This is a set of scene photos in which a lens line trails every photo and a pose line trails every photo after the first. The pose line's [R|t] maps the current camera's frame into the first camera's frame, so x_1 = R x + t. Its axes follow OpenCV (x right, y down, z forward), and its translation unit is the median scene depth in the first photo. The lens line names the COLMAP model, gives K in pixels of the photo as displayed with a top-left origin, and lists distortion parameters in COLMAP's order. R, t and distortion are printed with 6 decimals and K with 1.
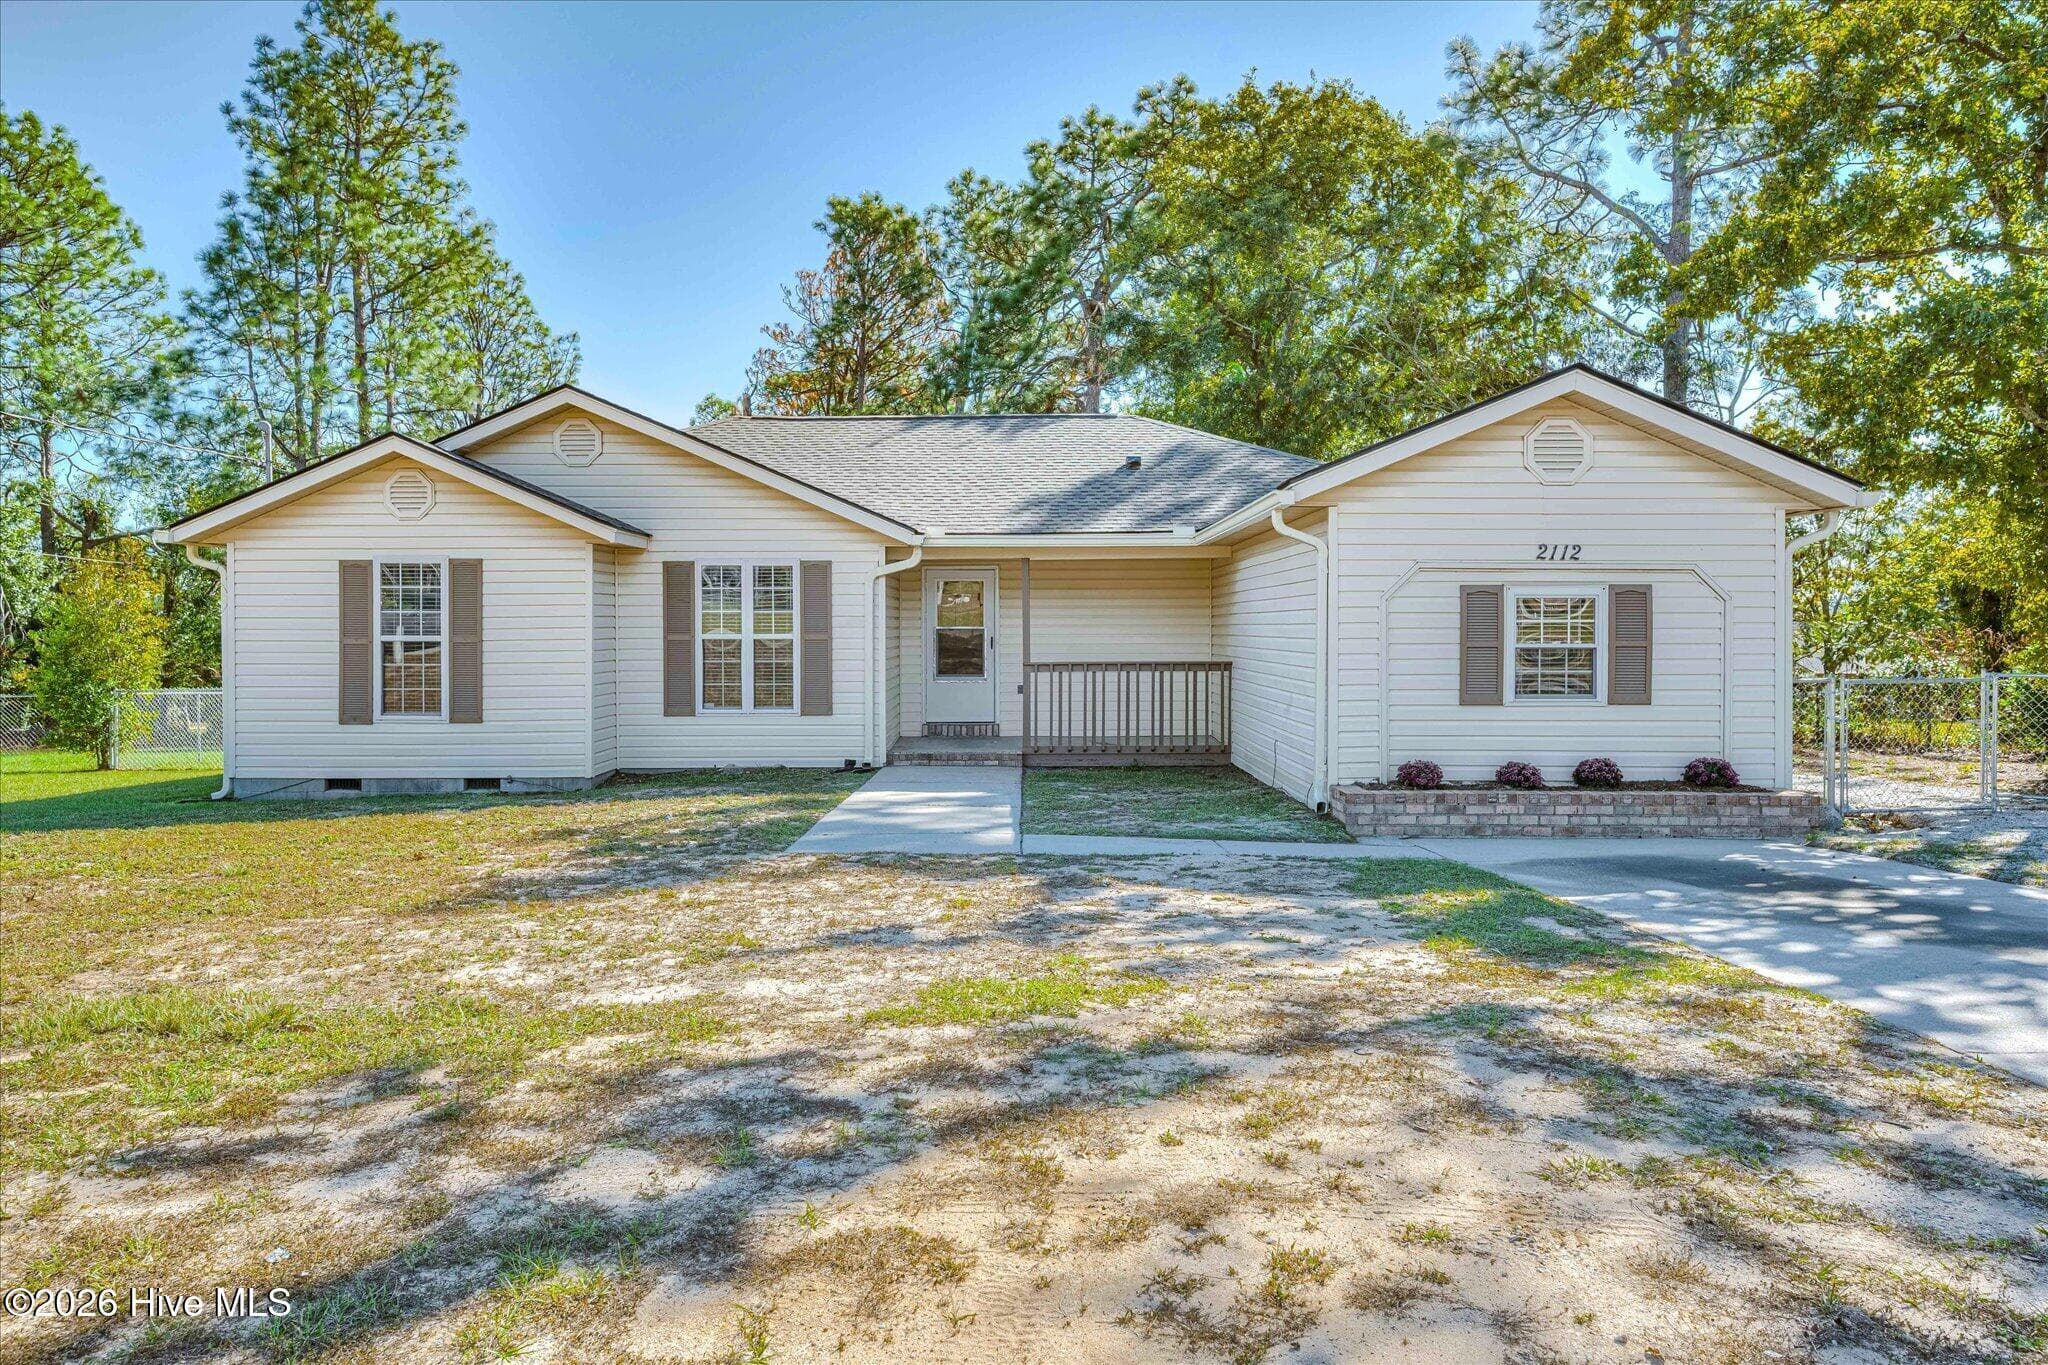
lens RADIAL K [[1397.4, 0, 1020.1], [0, 1397.4, 667.8], [0, 0, 1]] dist [-0.003435, 0.005272]
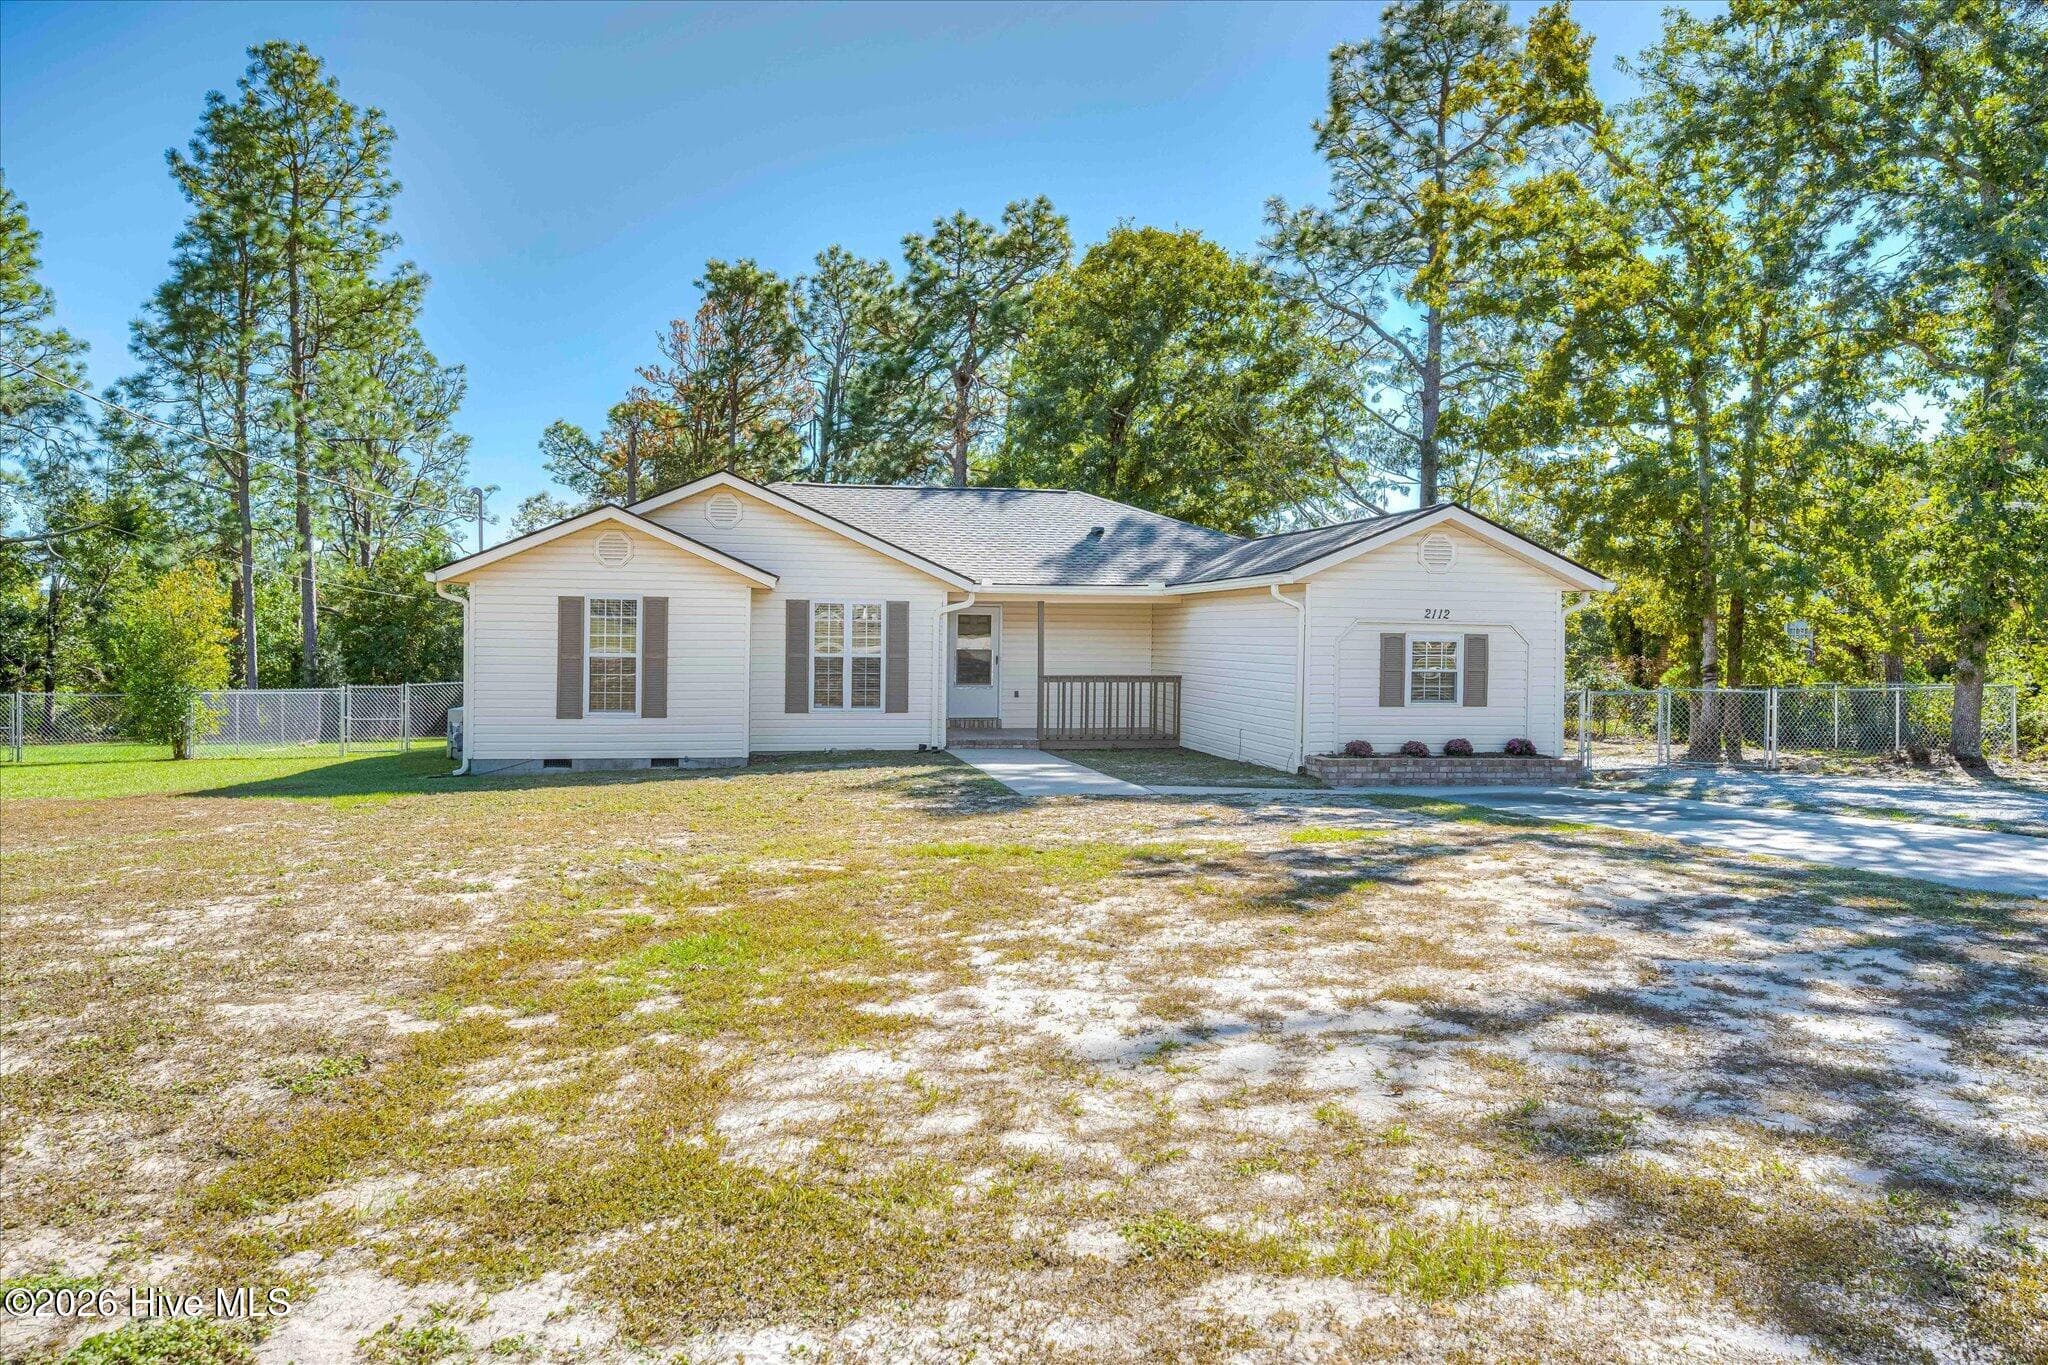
lens RADIAL K [[1287.2, 0, 1021.1], [0, 1287.2, 677.3], [0, 0, 1]] dist [0.001592, -0.000285]
pose [[0.982966, 0.006970, 0.183658, -0.106557], [-0.007761, 0.999963, 0.003592, -0.002746], [-0.183626, -0.004956, 0.982984, -0.114460]]
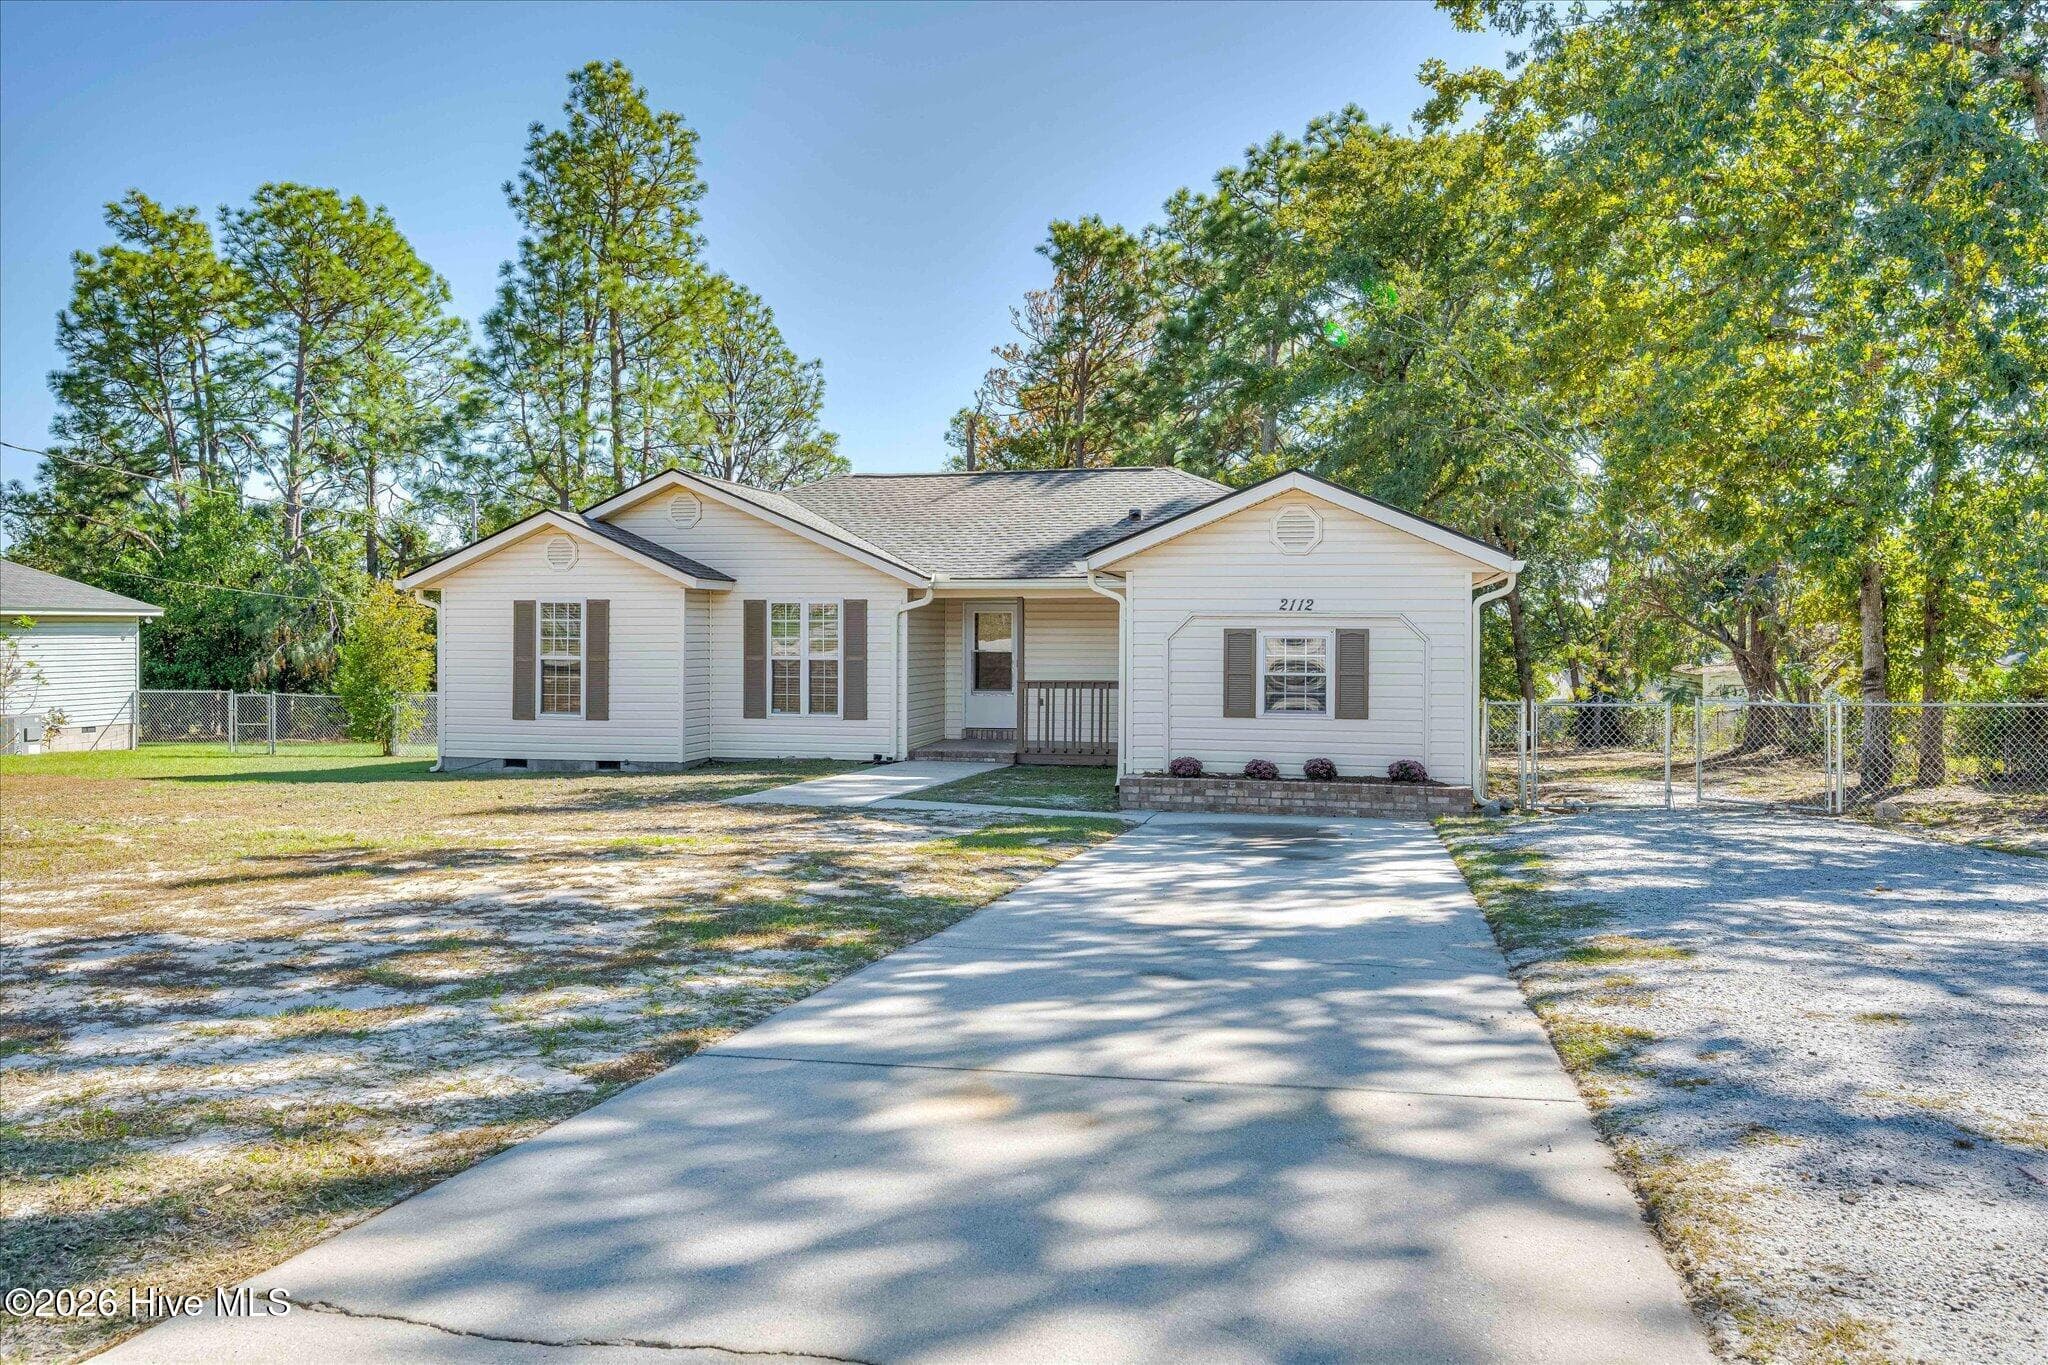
lens RADIAL K [[1526.8, 0, 1023.7], [0, 1526.8, 692.0], [0, 0, 1]] dist [-0.002238, 0.001254]
pose [[0.976326, 0.013790, -0.215864, 0.127153], [-0.012168, 0.999887, 0.008841, -0.002406], [0.215962, -0.006005, 0.976383, -0.139500]]
